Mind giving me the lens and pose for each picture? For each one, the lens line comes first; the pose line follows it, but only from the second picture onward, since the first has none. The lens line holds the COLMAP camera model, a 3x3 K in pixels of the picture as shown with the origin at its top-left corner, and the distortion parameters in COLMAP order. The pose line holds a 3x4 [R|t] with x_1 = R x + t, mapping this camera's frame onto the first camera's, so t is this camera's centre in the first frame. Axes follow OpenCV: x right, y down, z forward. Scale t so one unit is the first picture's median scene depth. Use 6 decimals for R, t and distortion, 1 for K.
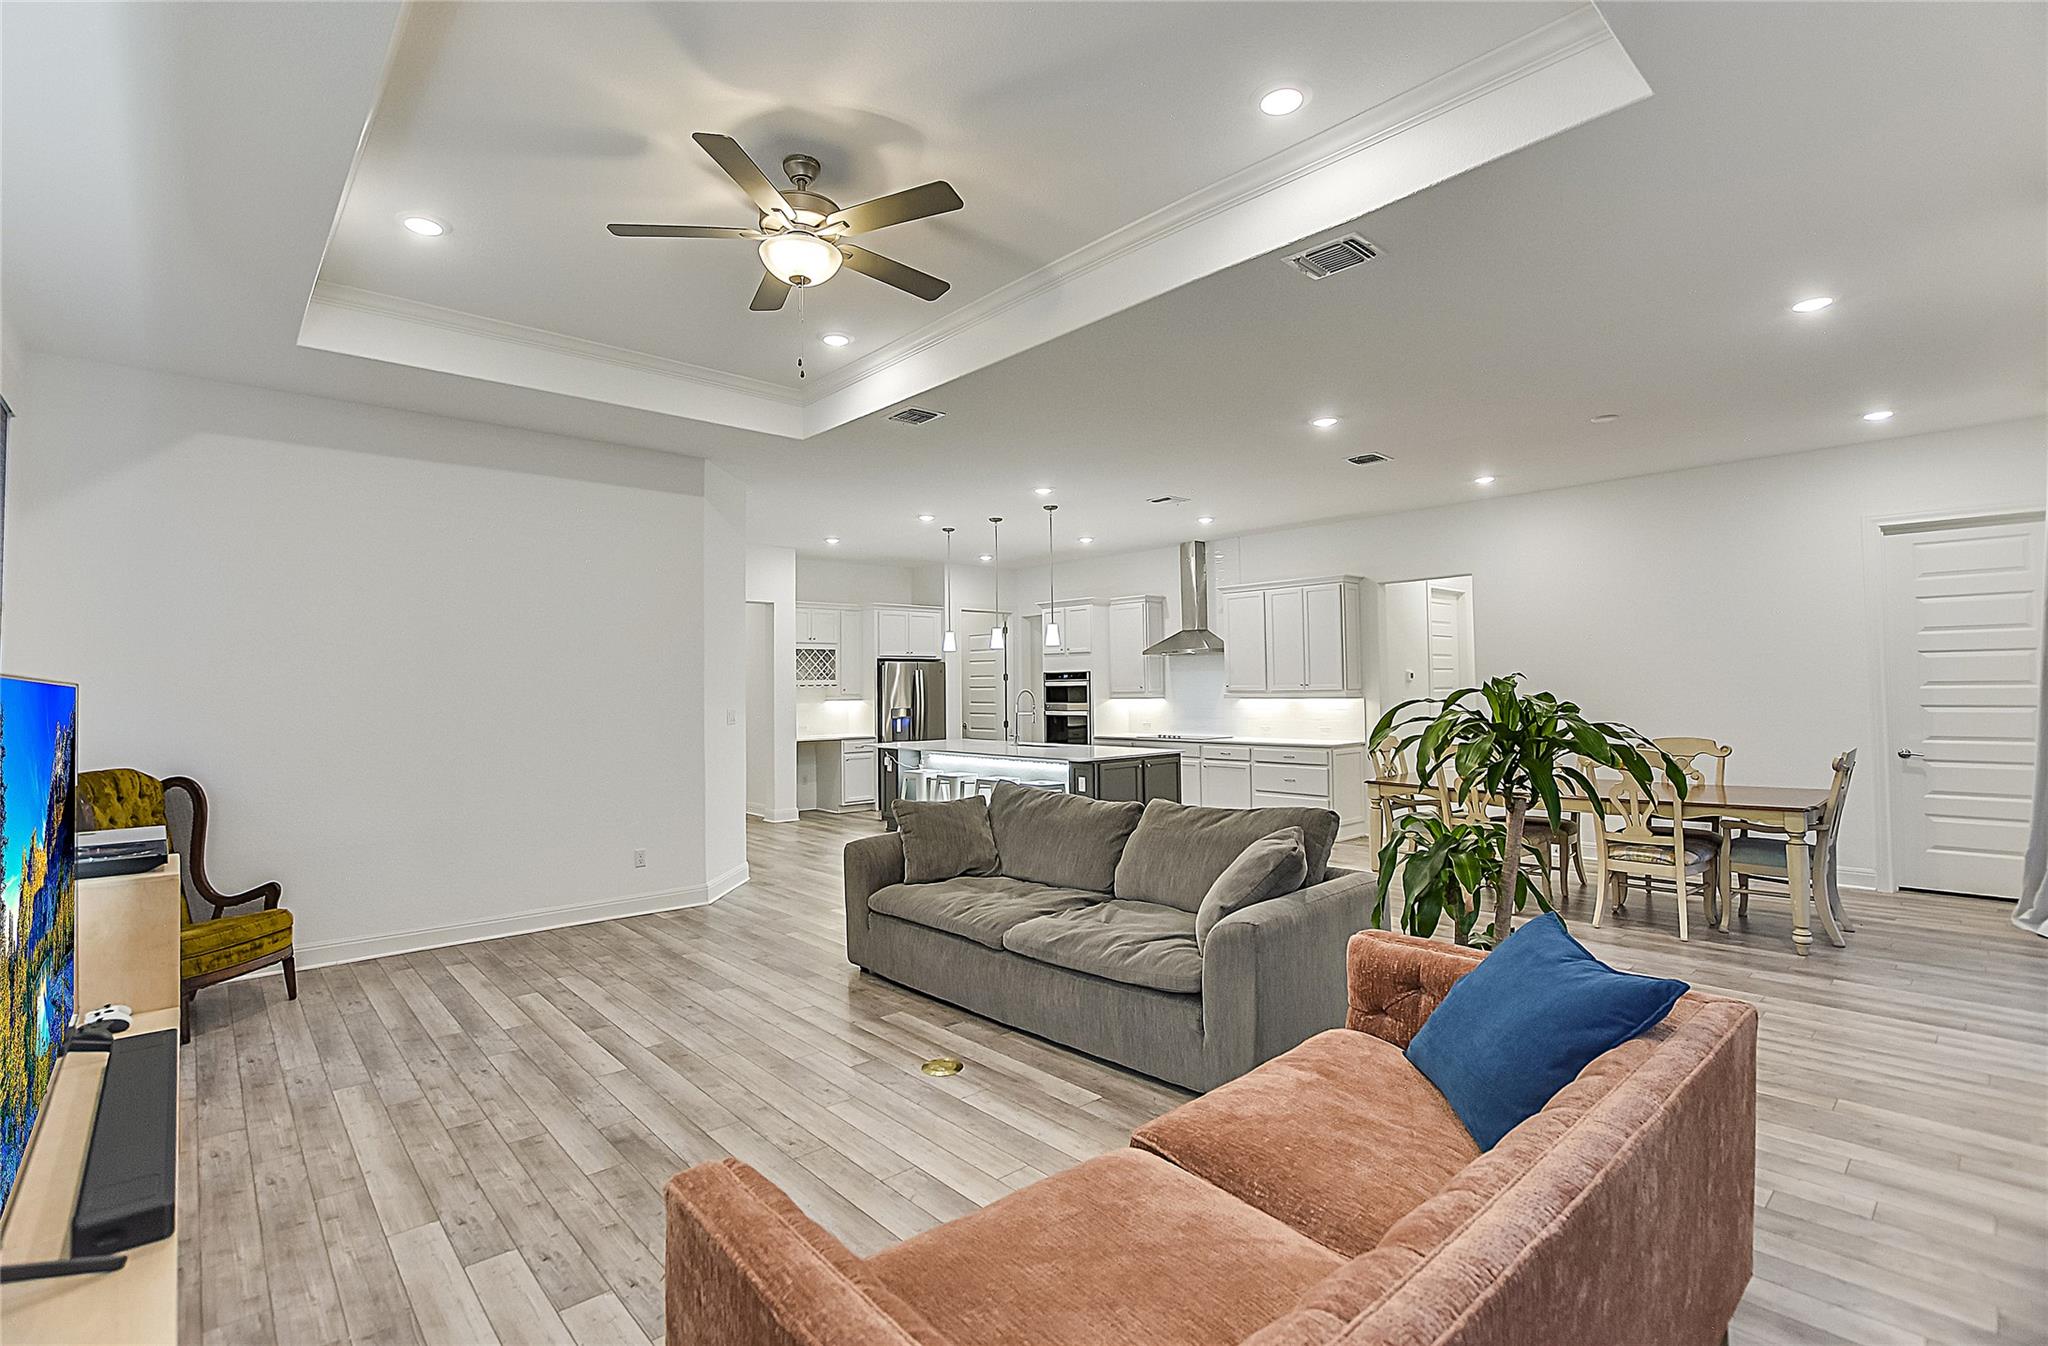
lens RADIAL K [[940.1, 0, 1024.4], [0, 940.1, 665.7], [0, 0, 1]] dist [-0.001589, -0.000302]
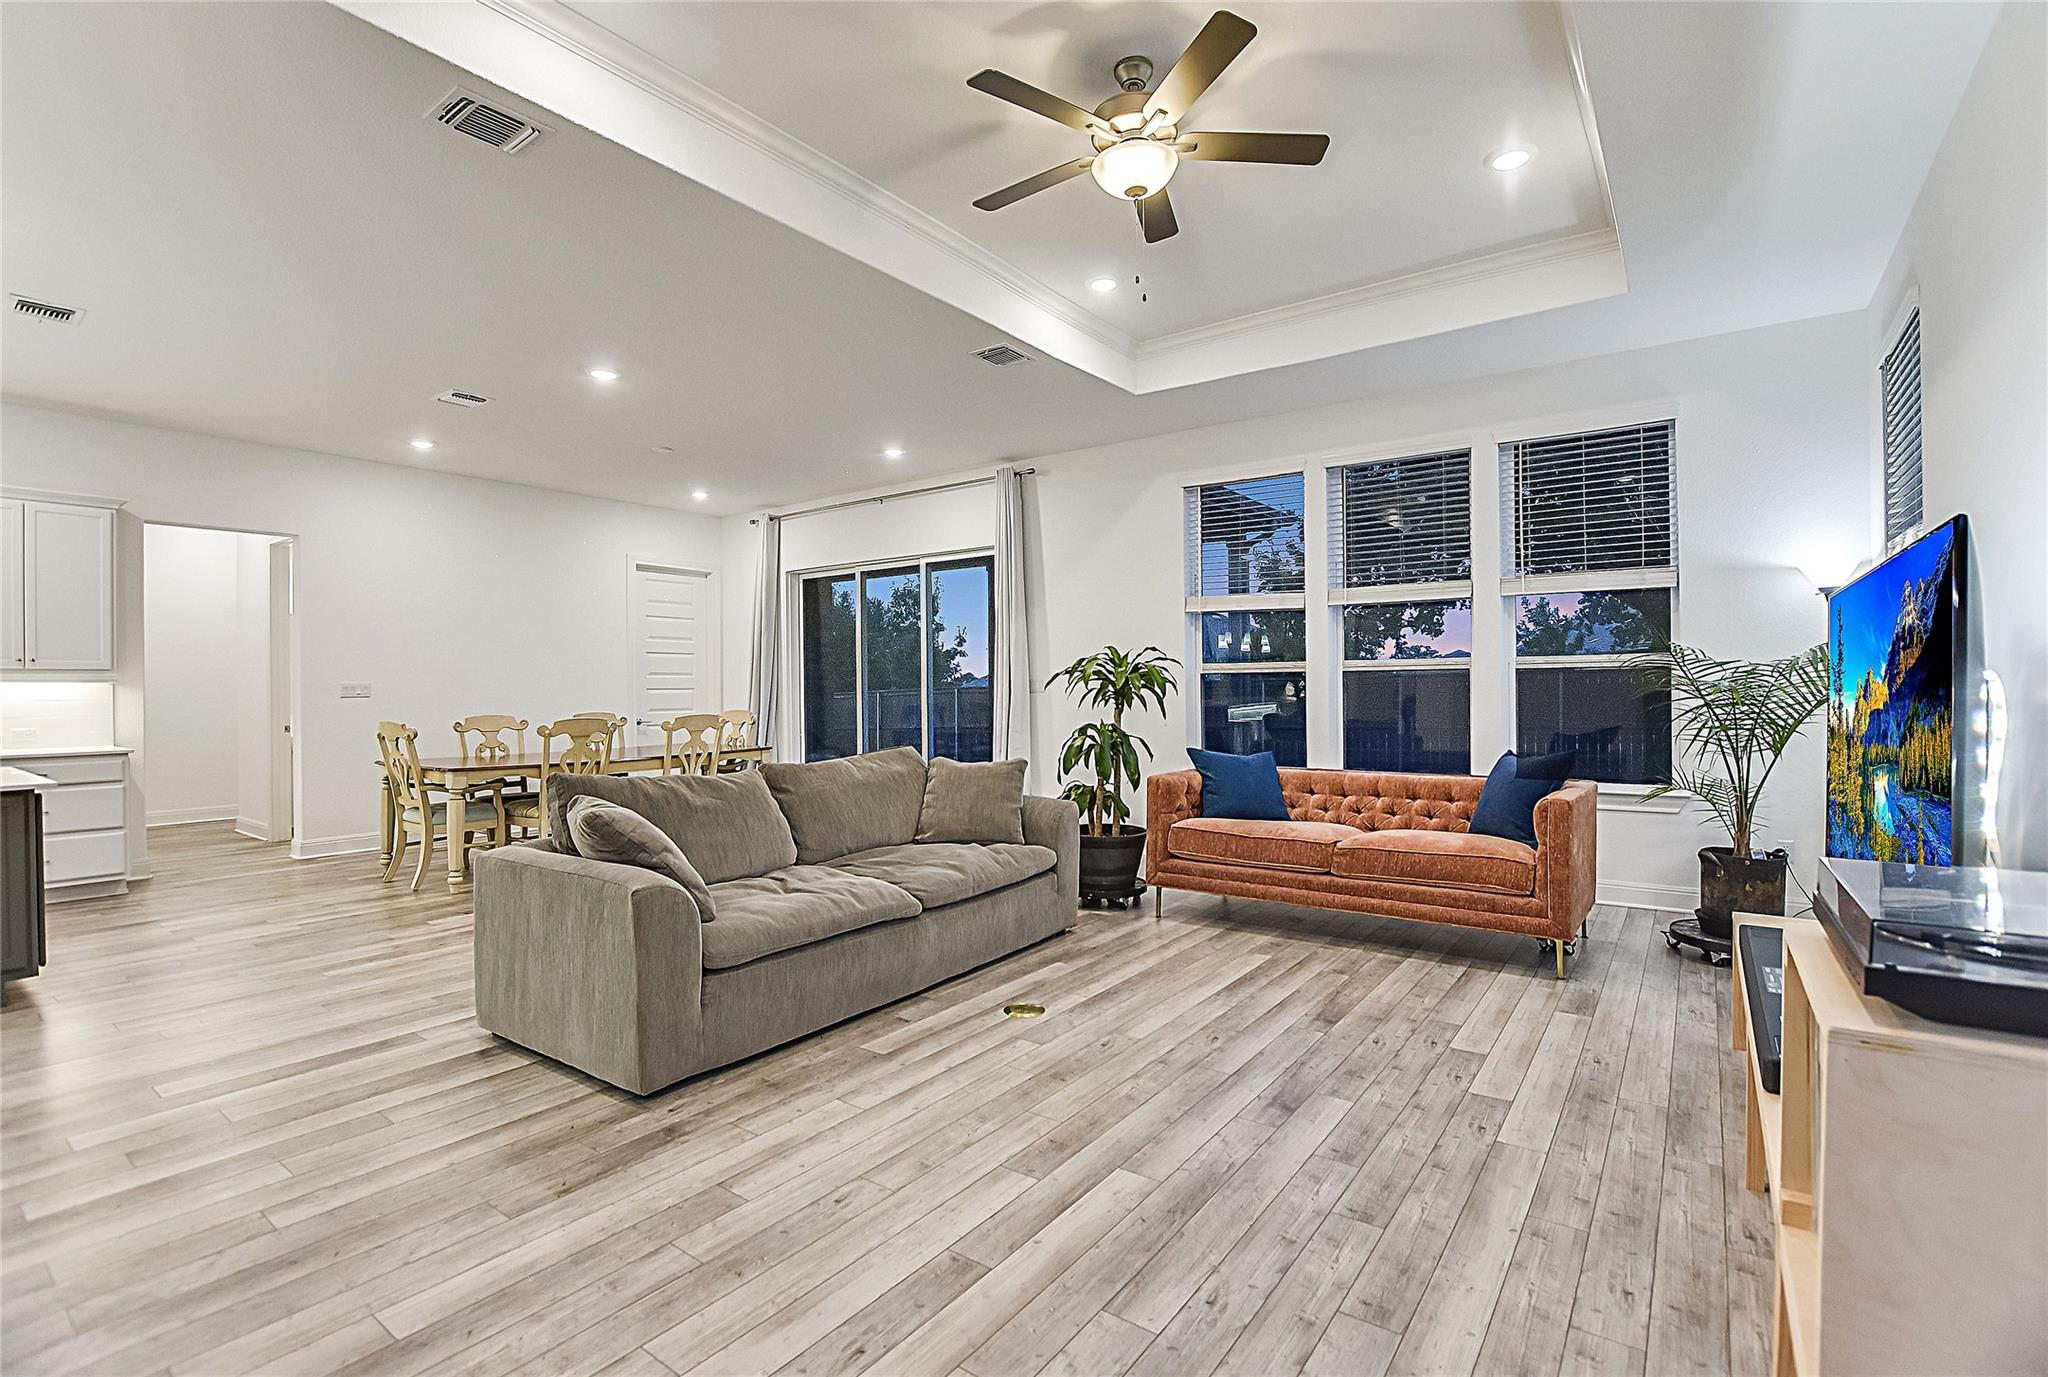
lens RADIAL K [[921.3, 0, 1024.6], [0, 921.3, 699.3], [0, 0, 1]] dist [-0.005271, -0.000385]
pose [[-0.206006, 0.008766, 0.978511, -1.091312], [-0.016976, 0.999777, -0.012531, 0.113714], [-0.978403, -0.019193, -0.205811, 1.257573]]
